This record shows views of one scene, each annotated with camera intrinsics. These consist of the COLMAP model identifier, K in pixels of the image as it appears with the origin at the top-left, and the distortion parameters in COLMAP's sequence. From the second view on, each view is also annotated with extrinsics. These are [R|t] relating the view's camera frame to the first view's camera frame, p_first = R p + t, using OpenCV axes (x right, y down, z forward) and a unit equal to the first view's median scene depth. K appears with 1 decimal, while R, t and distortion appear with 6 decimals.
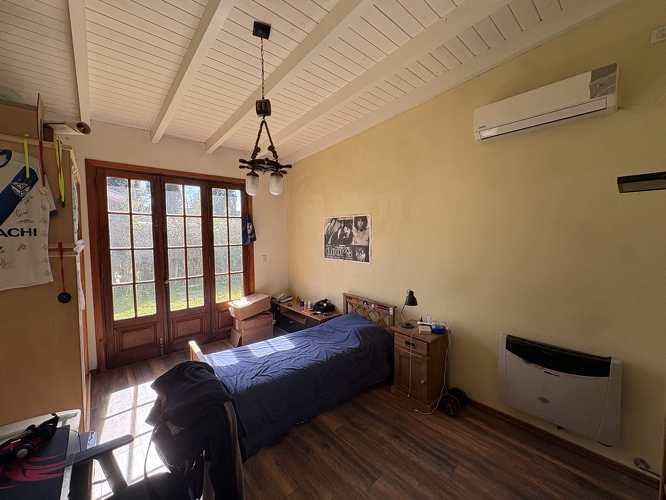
lens RADIAL K [[267.3, 0, 331.4], [0, 267.3, 251.0], [0, 0, 1]] dist [0.000735, 0.000024]
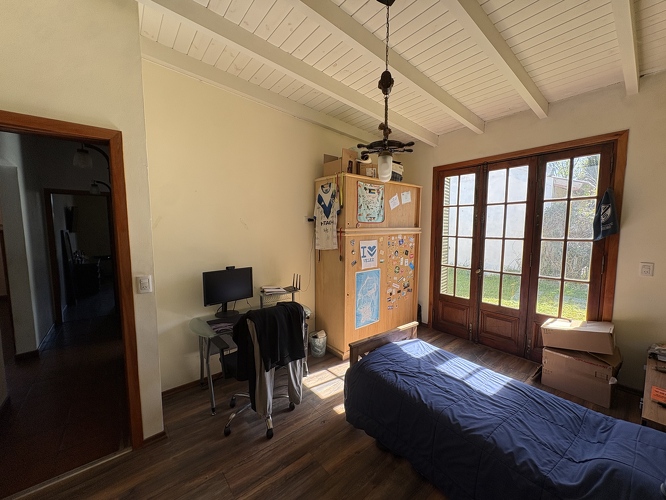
lens RADIAL K [[267.3, 0, 331.5], [0, 267.3, 248.4], [0, 0, 1]] dist [0.000735, 0.000024]
pose [[-0.041619, 0.089594, -0.995108, 0.496938], [-0.063827, 0.993699, 0.092137, -0.034533], [0.997093, 0.067349, -0.035639, 0.609464]]
